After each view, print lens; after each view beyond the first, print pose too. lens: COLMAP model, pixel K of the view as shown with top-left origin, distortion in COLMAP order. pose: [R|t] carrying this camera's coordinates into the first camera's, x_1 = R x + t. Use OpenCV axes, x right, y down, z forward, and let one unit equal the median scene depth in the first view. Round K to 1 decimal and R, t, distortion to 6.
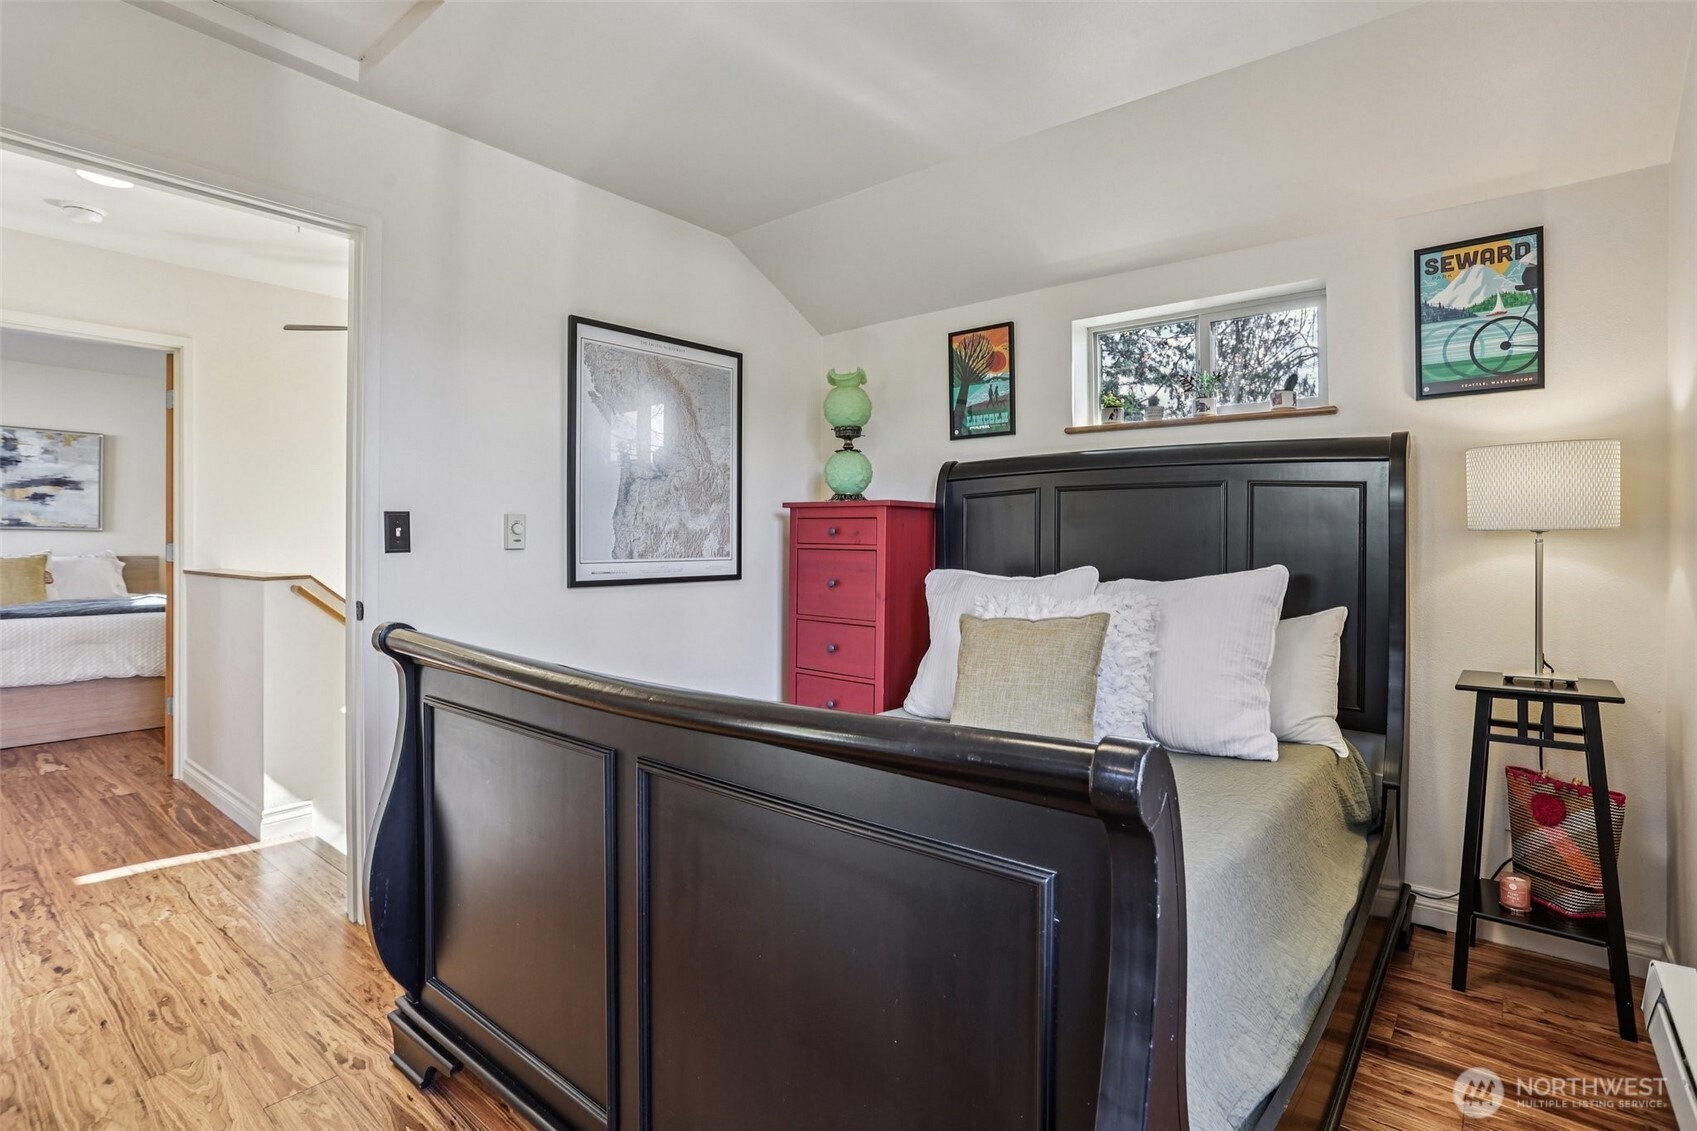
lens RADIAL K [[818.0, 0, 853.7], [0, 818.0, 562.1], [0, 0, 1]] dist [-0.062207, 0.028130]
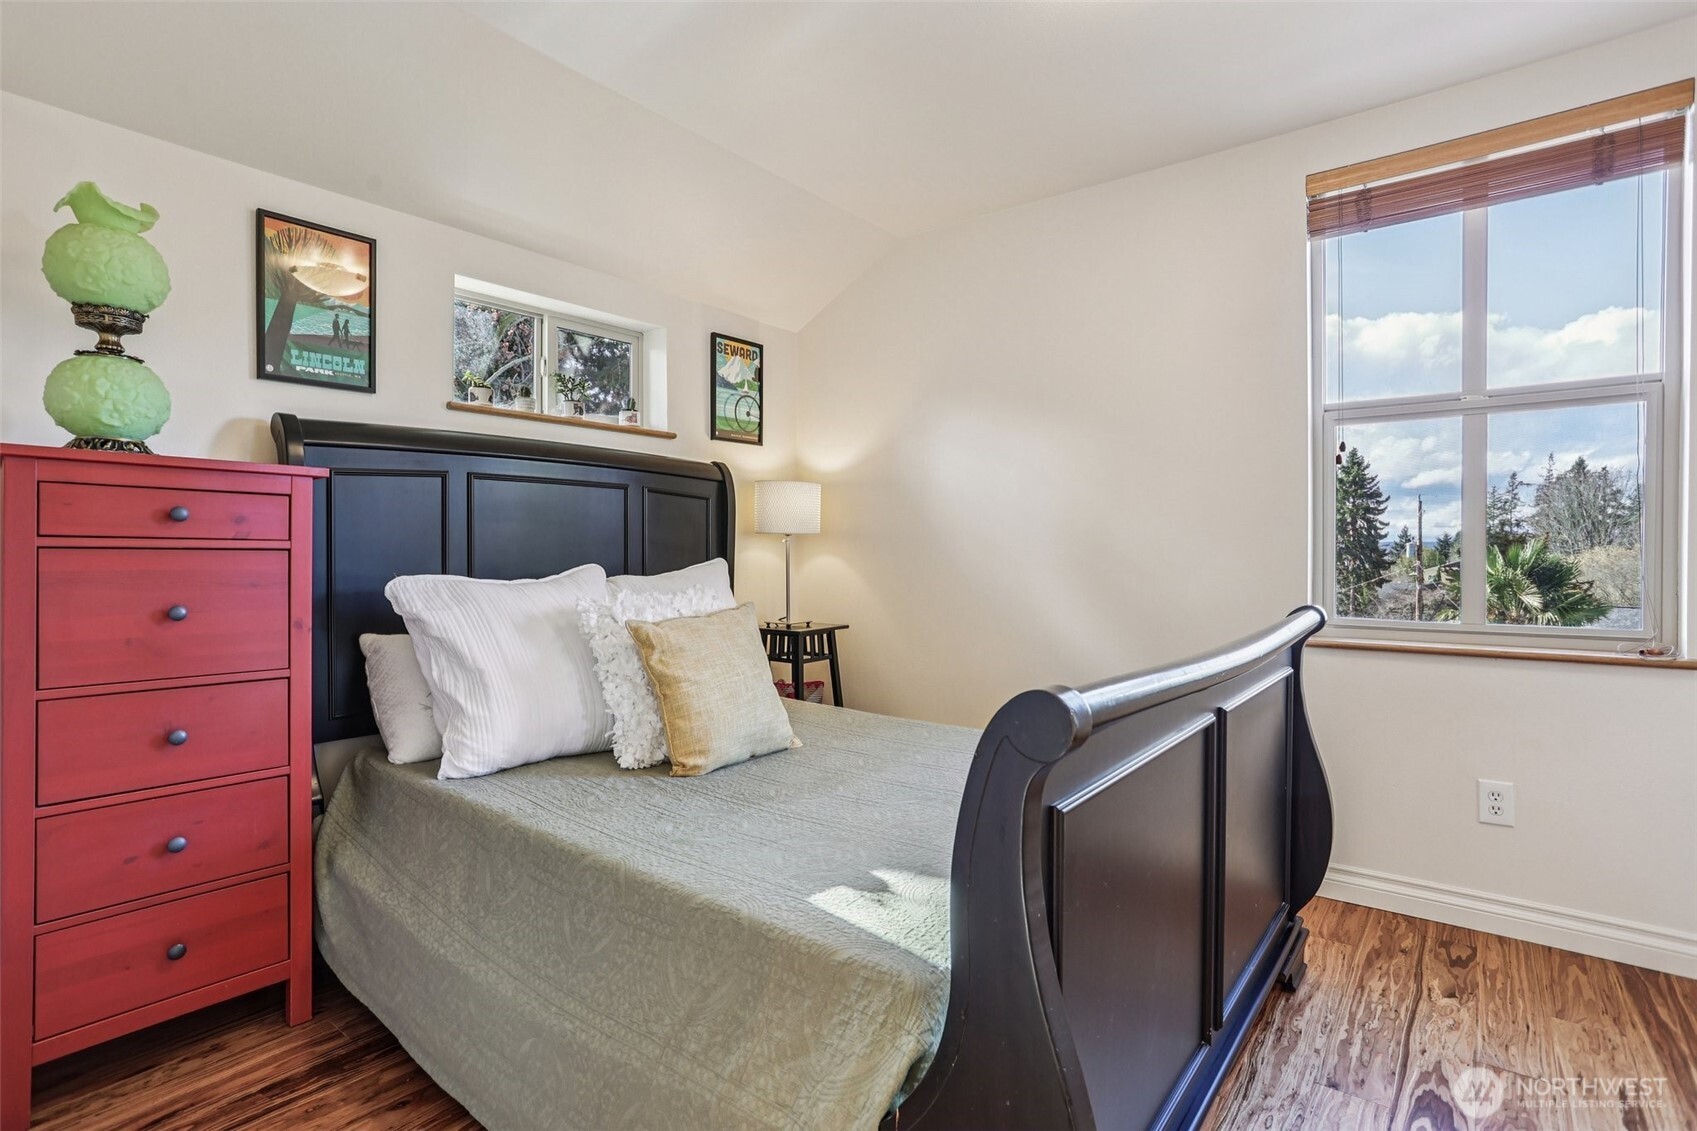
lens RADIAL K [[818.0, 0, 853.7], [0, 818.0, 562.1], [0, 0, 1]] dist [-0.062207, 0.028130]
pose [[-0.022005, -0.012800, 0.999676, -0.603391], [0.030975, 0.999429, 0.013479, -0.000550], [-0.999278, 0.031262, -0.021595, 0.657825]]
